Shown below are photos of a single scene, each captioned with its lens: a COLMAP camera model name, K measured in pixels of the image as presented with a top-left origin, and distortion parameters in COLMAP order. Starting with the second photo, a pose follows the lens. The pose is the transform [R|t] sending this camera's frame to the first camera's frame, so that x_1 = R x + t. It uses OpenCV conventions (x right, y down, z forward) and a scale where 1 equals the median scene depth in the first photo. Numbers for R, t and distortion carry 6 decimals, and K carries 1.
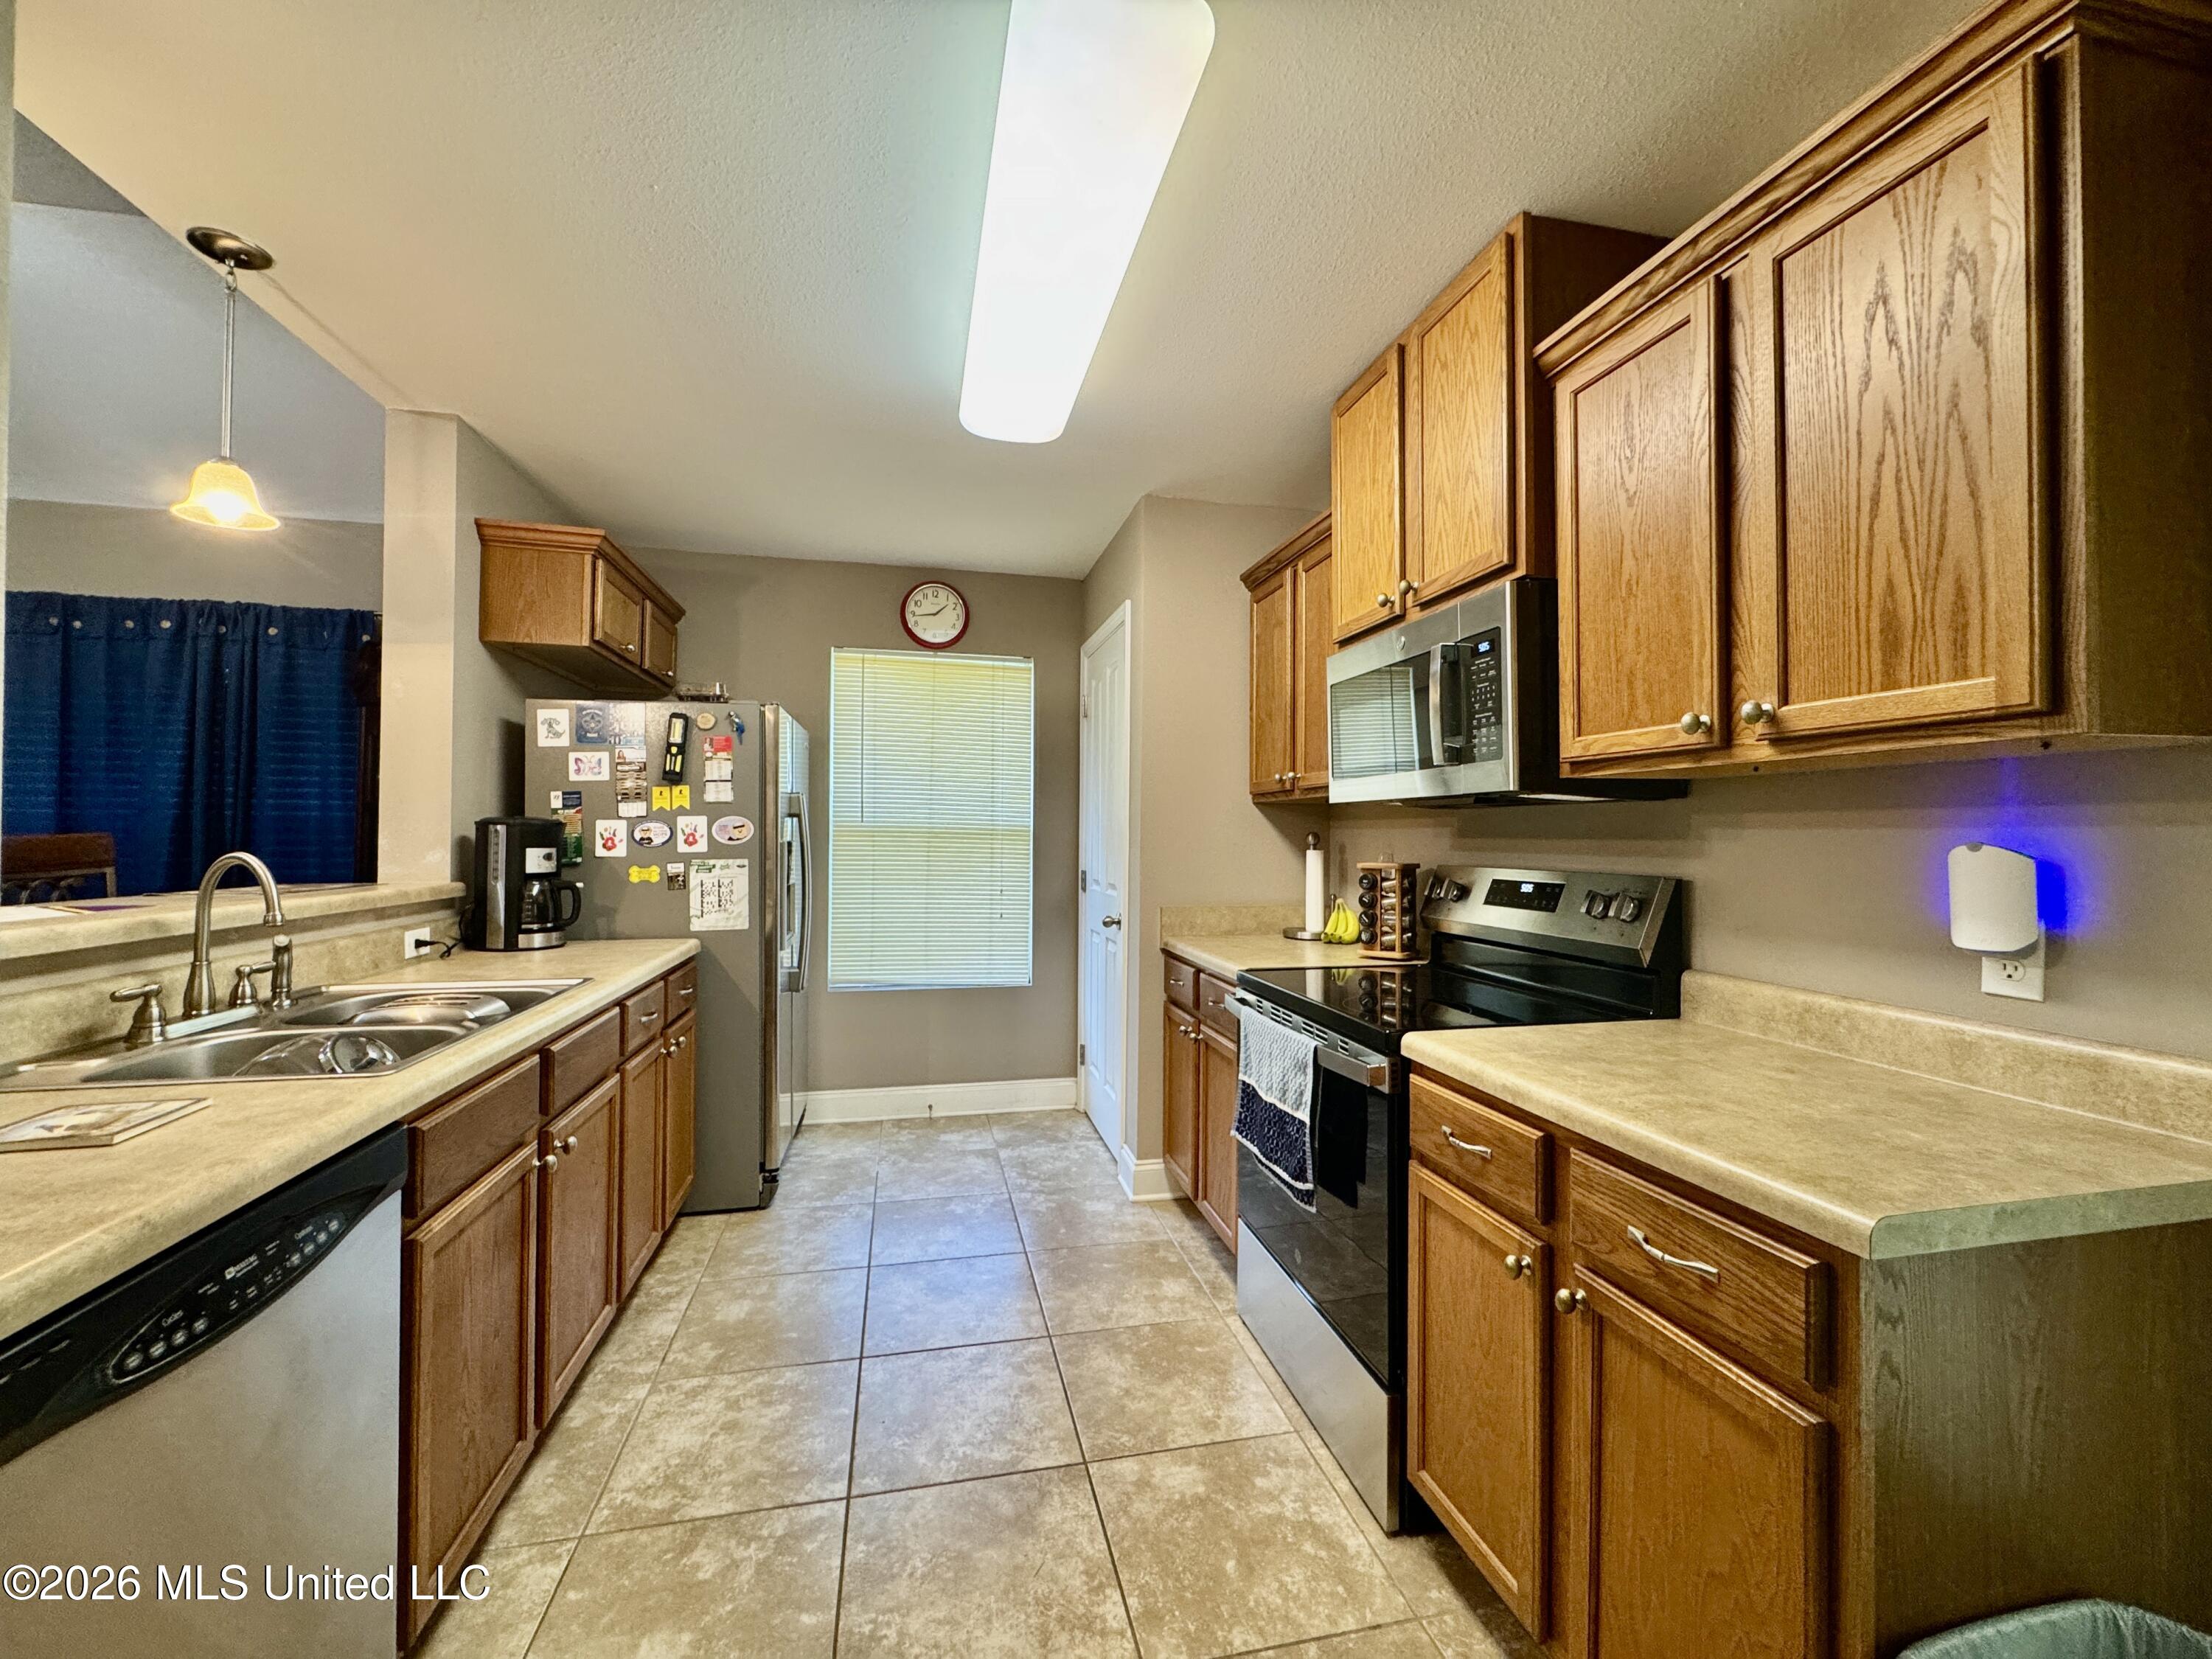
lens RADIAL K [[880.0, 0, 1107.9], [0, 880.0, 825.7], [0, 0, 1]] dist [-0.002812, 0.000536]
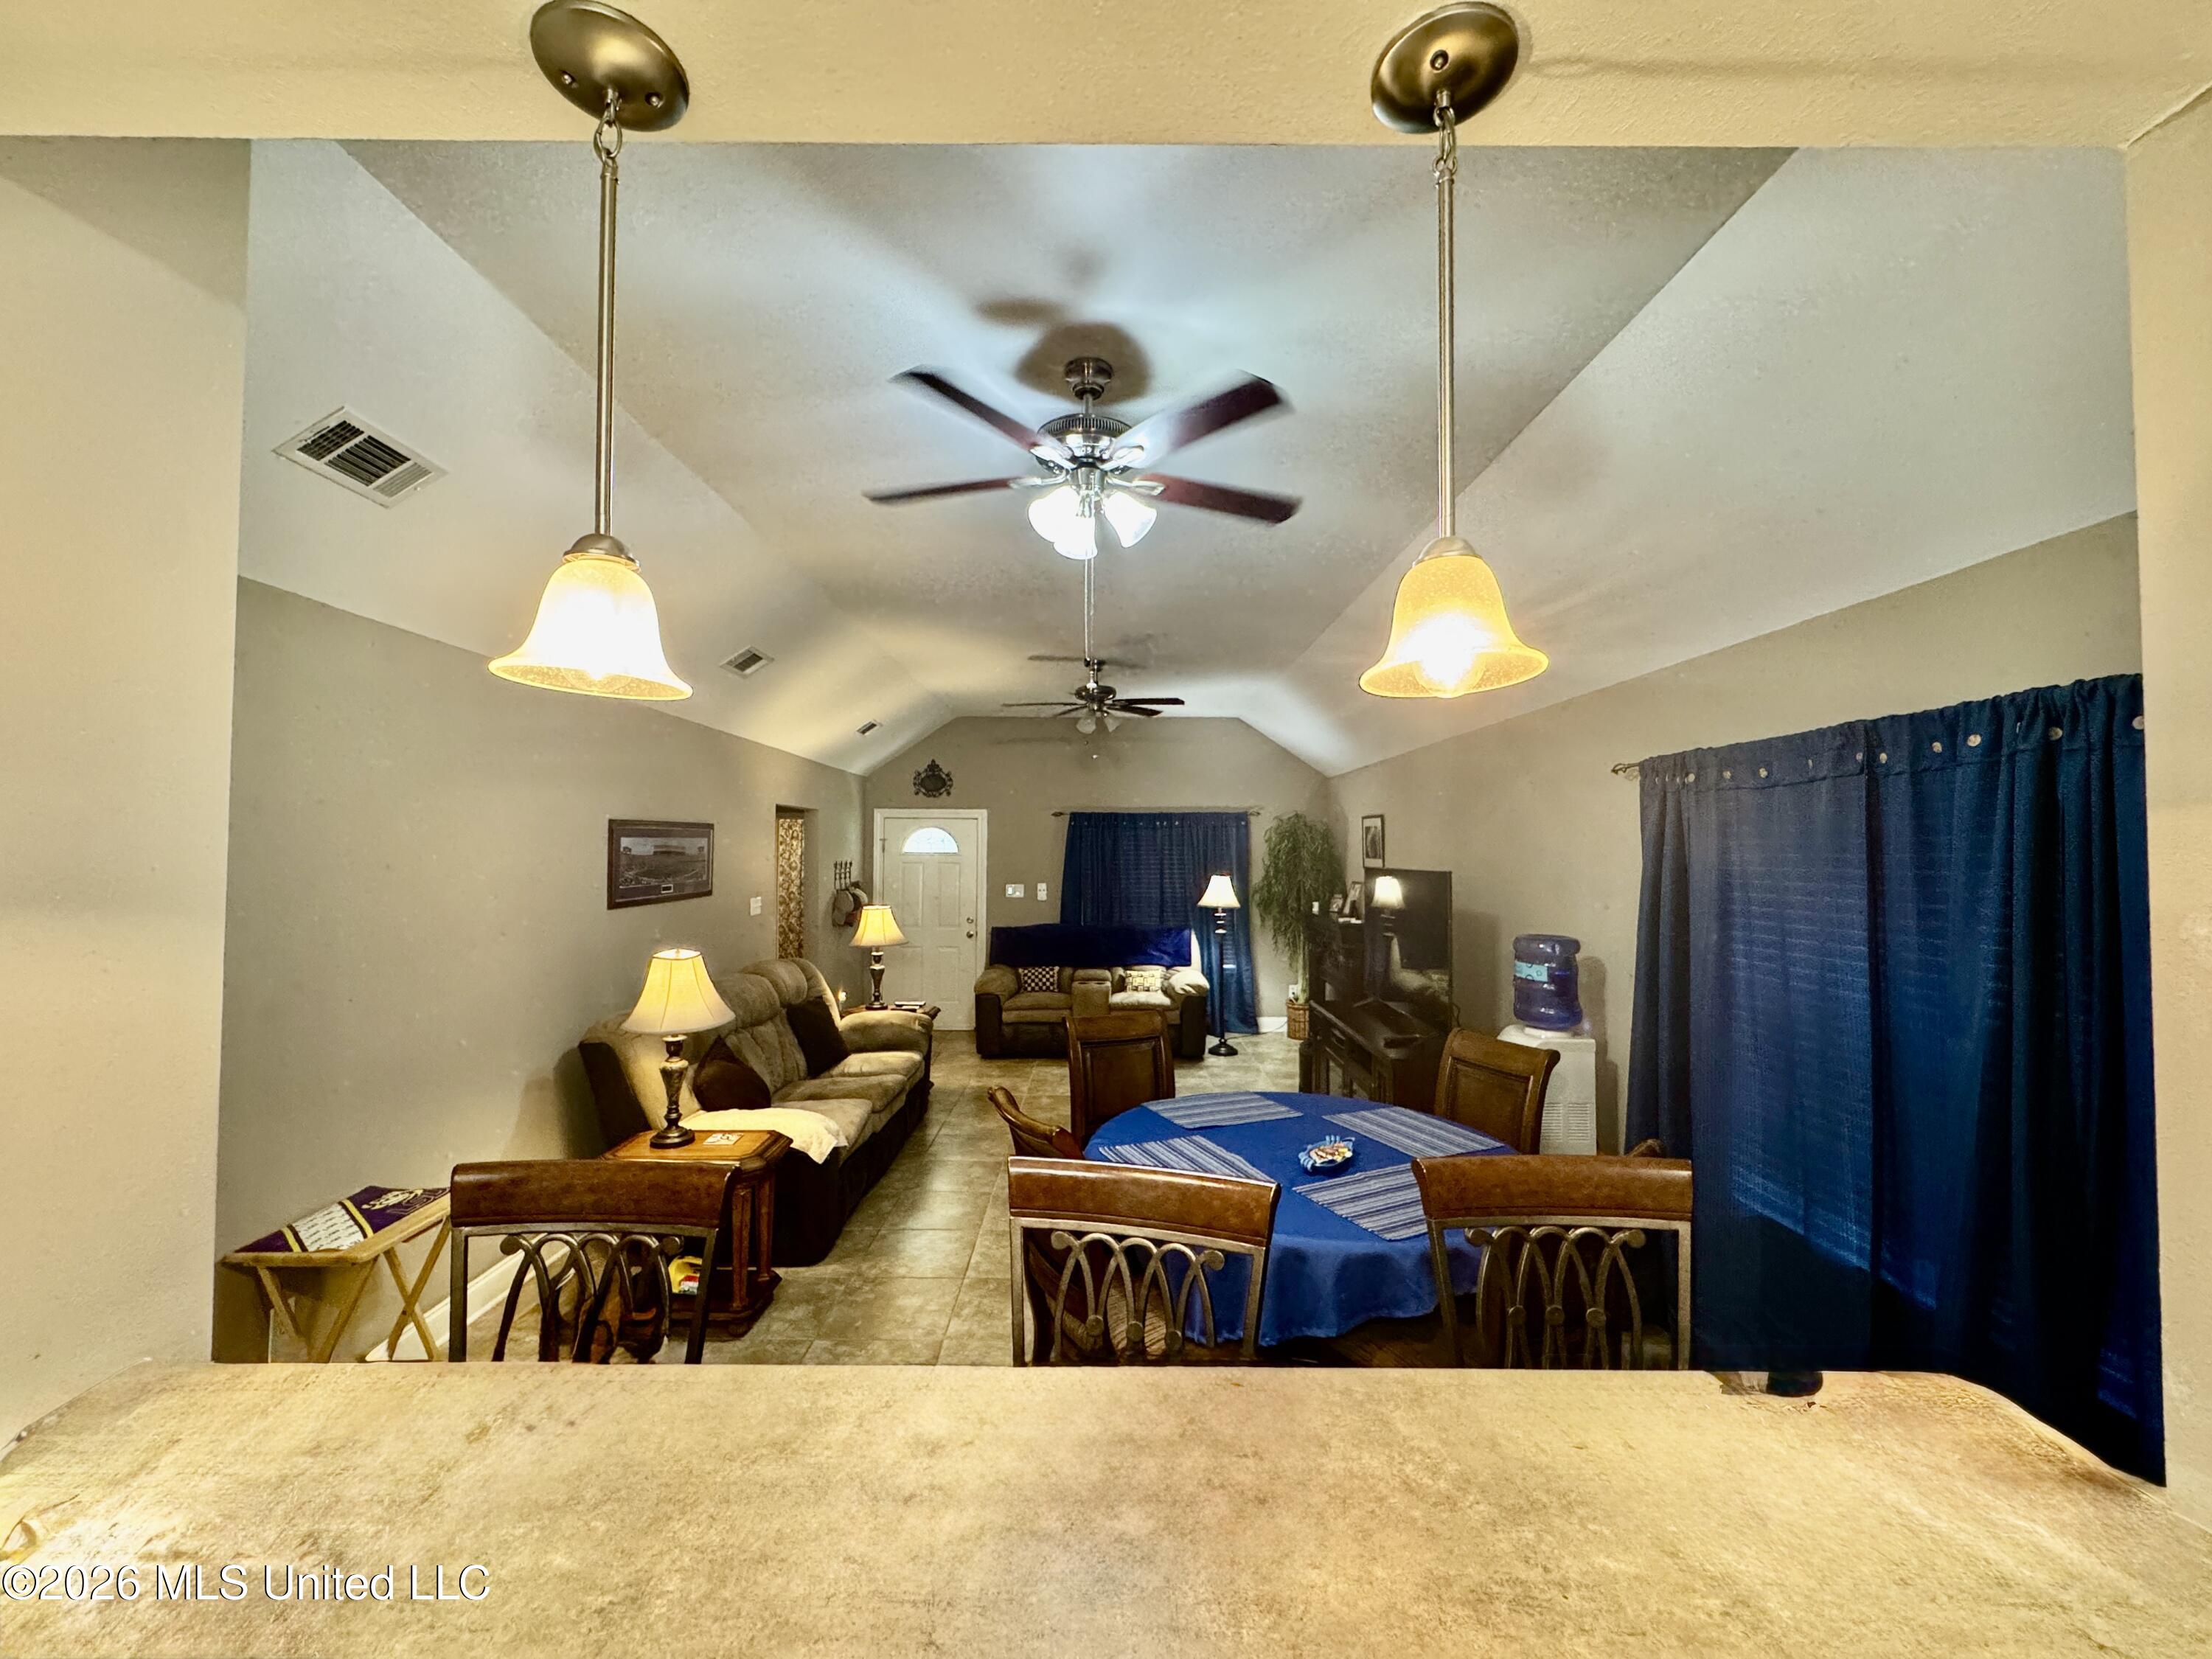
lens RADIAL K [[879.9, 0, 1106.0], [0, 879.9, 829.5], [0, 0, 1]] dist [-0.002929, -0.000255]
pose [[-0.217469, -0.031971, -0.975543, -0.399049], [0.005166, 0.999412, -0.033905, -0.189789], [0.976053, -0.012413, -0.217176, 0.672150]]
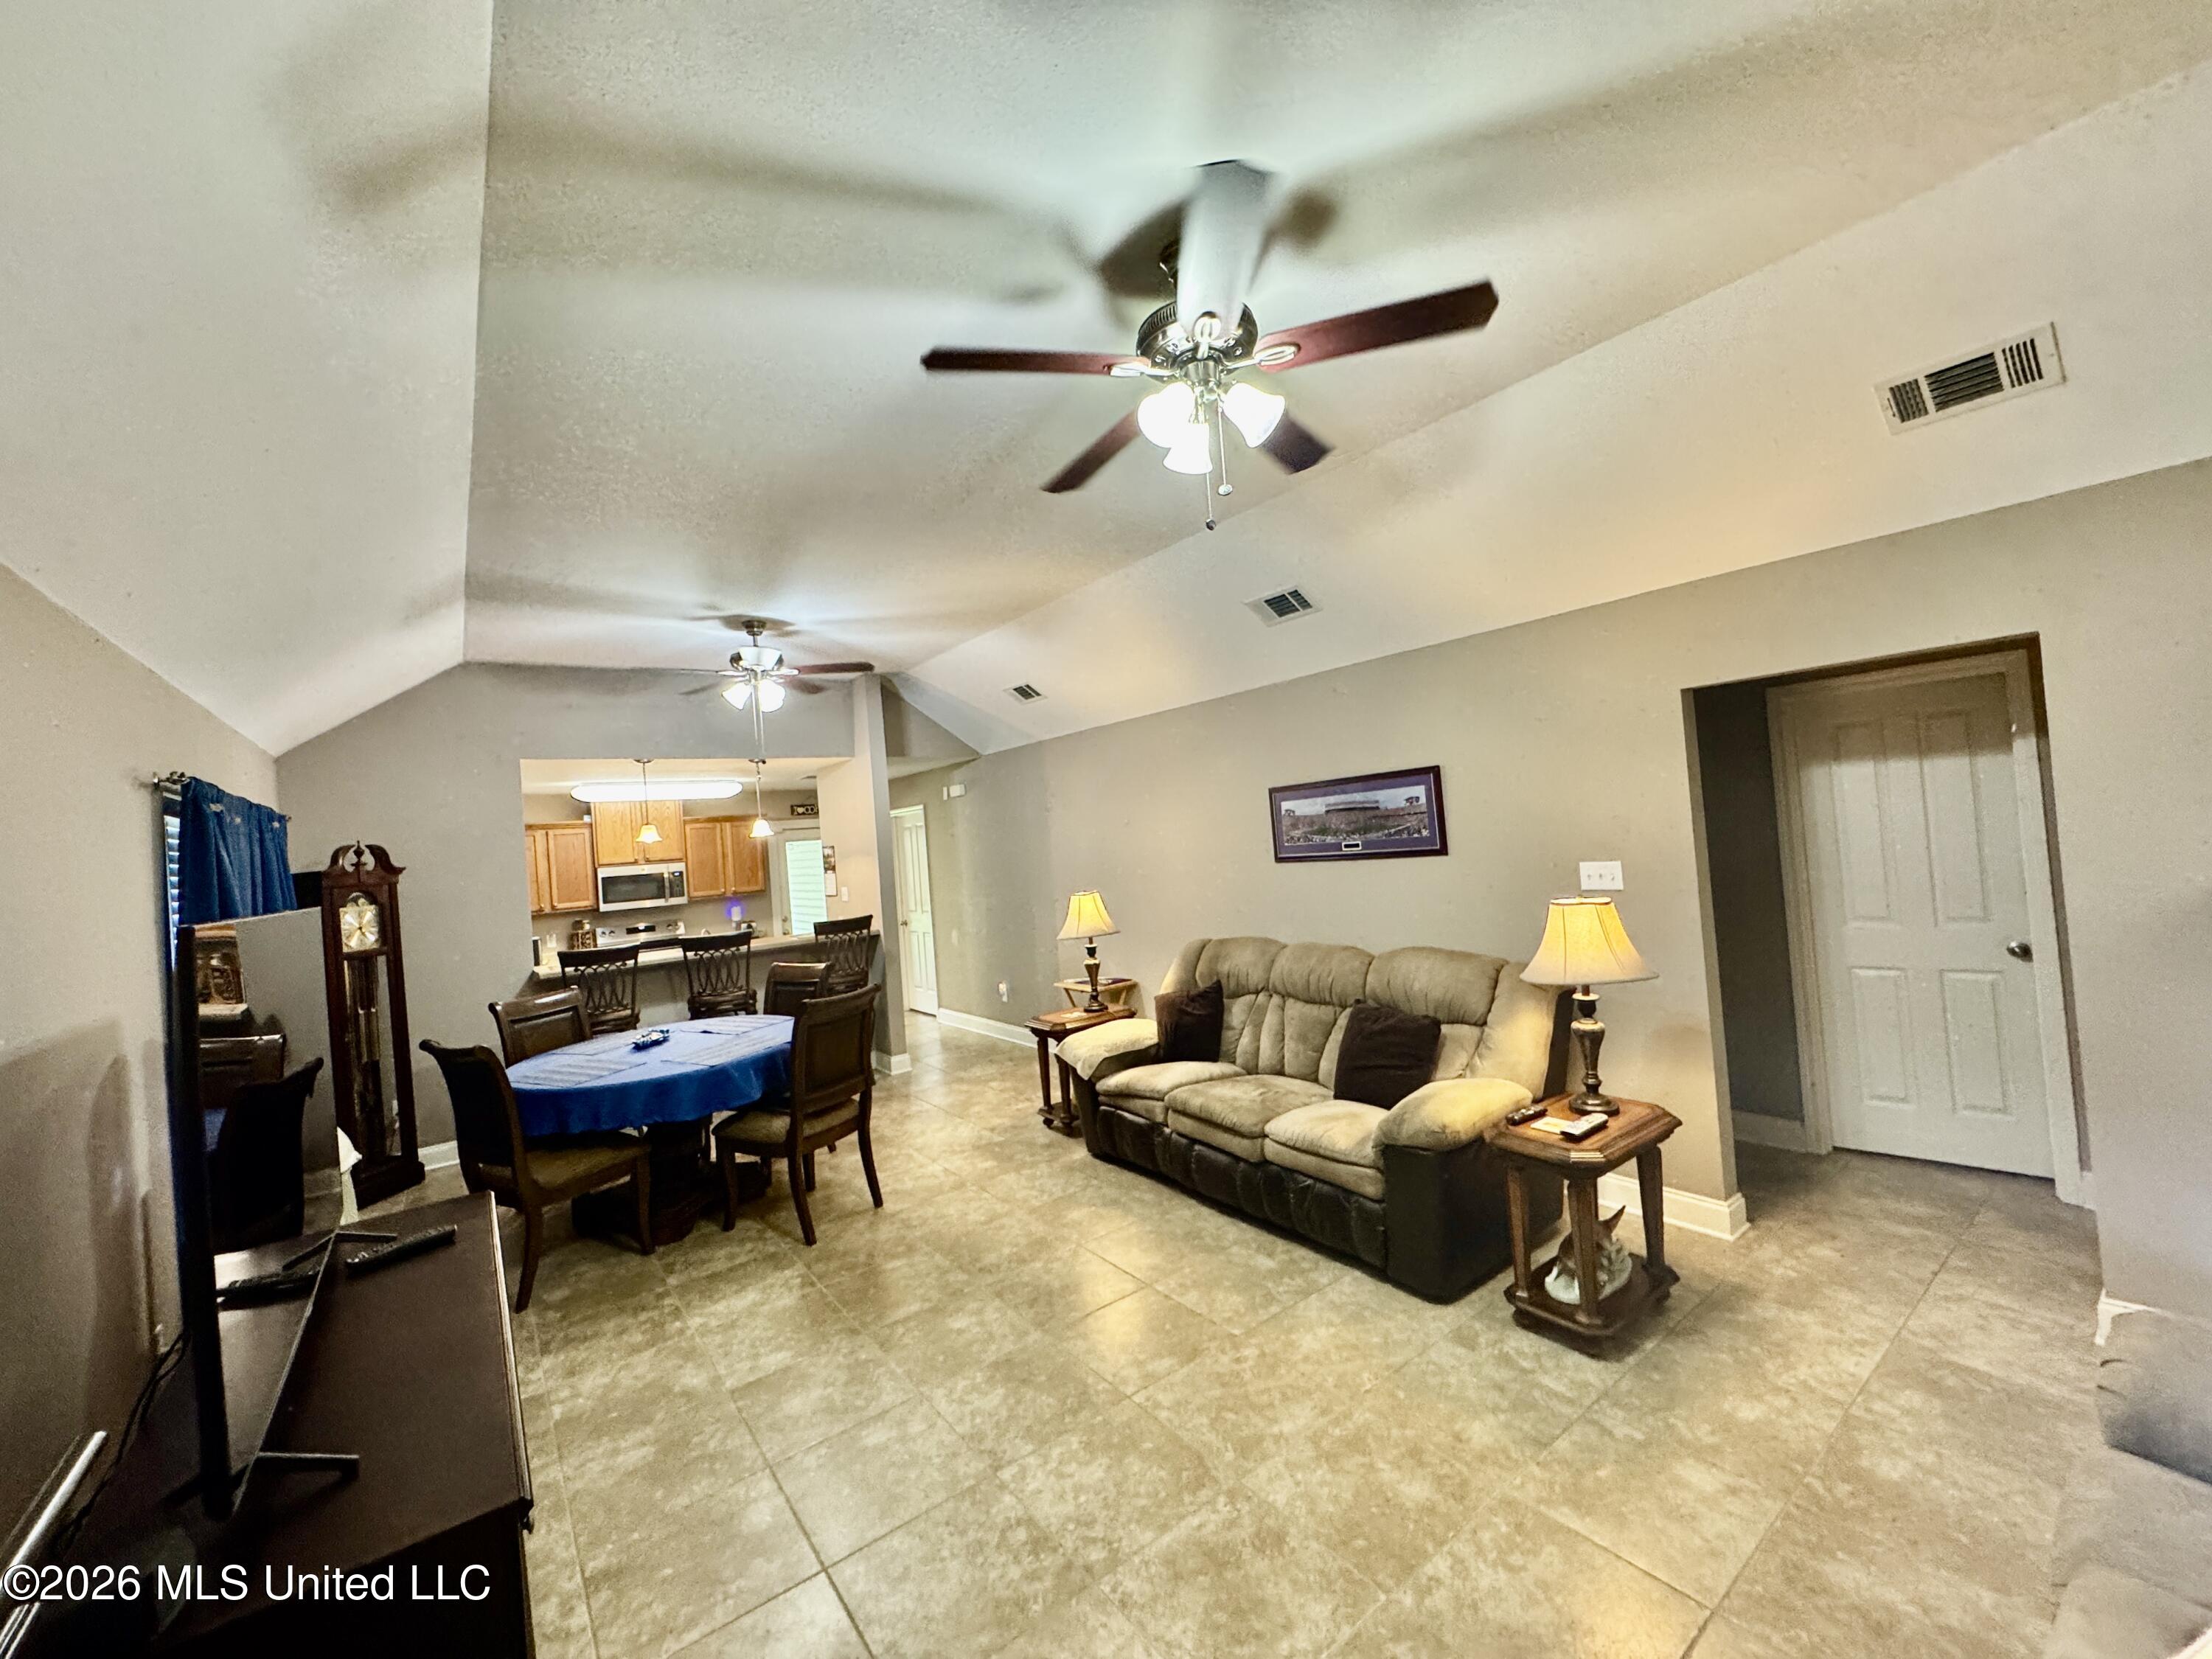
lens RADIAL K [[884.1, 0, 1103.9], [0, 884.1, 825.6], [0, 0, 1]] dist [-0.001474, 0.000013]
pose [[-0.402593, 0.036897, 0.914635, -3.517744], [0.062822, 0.997945, -0.012605, -0.183733], [-0.913221, 0.052384, -0.404084, 0.556816]]
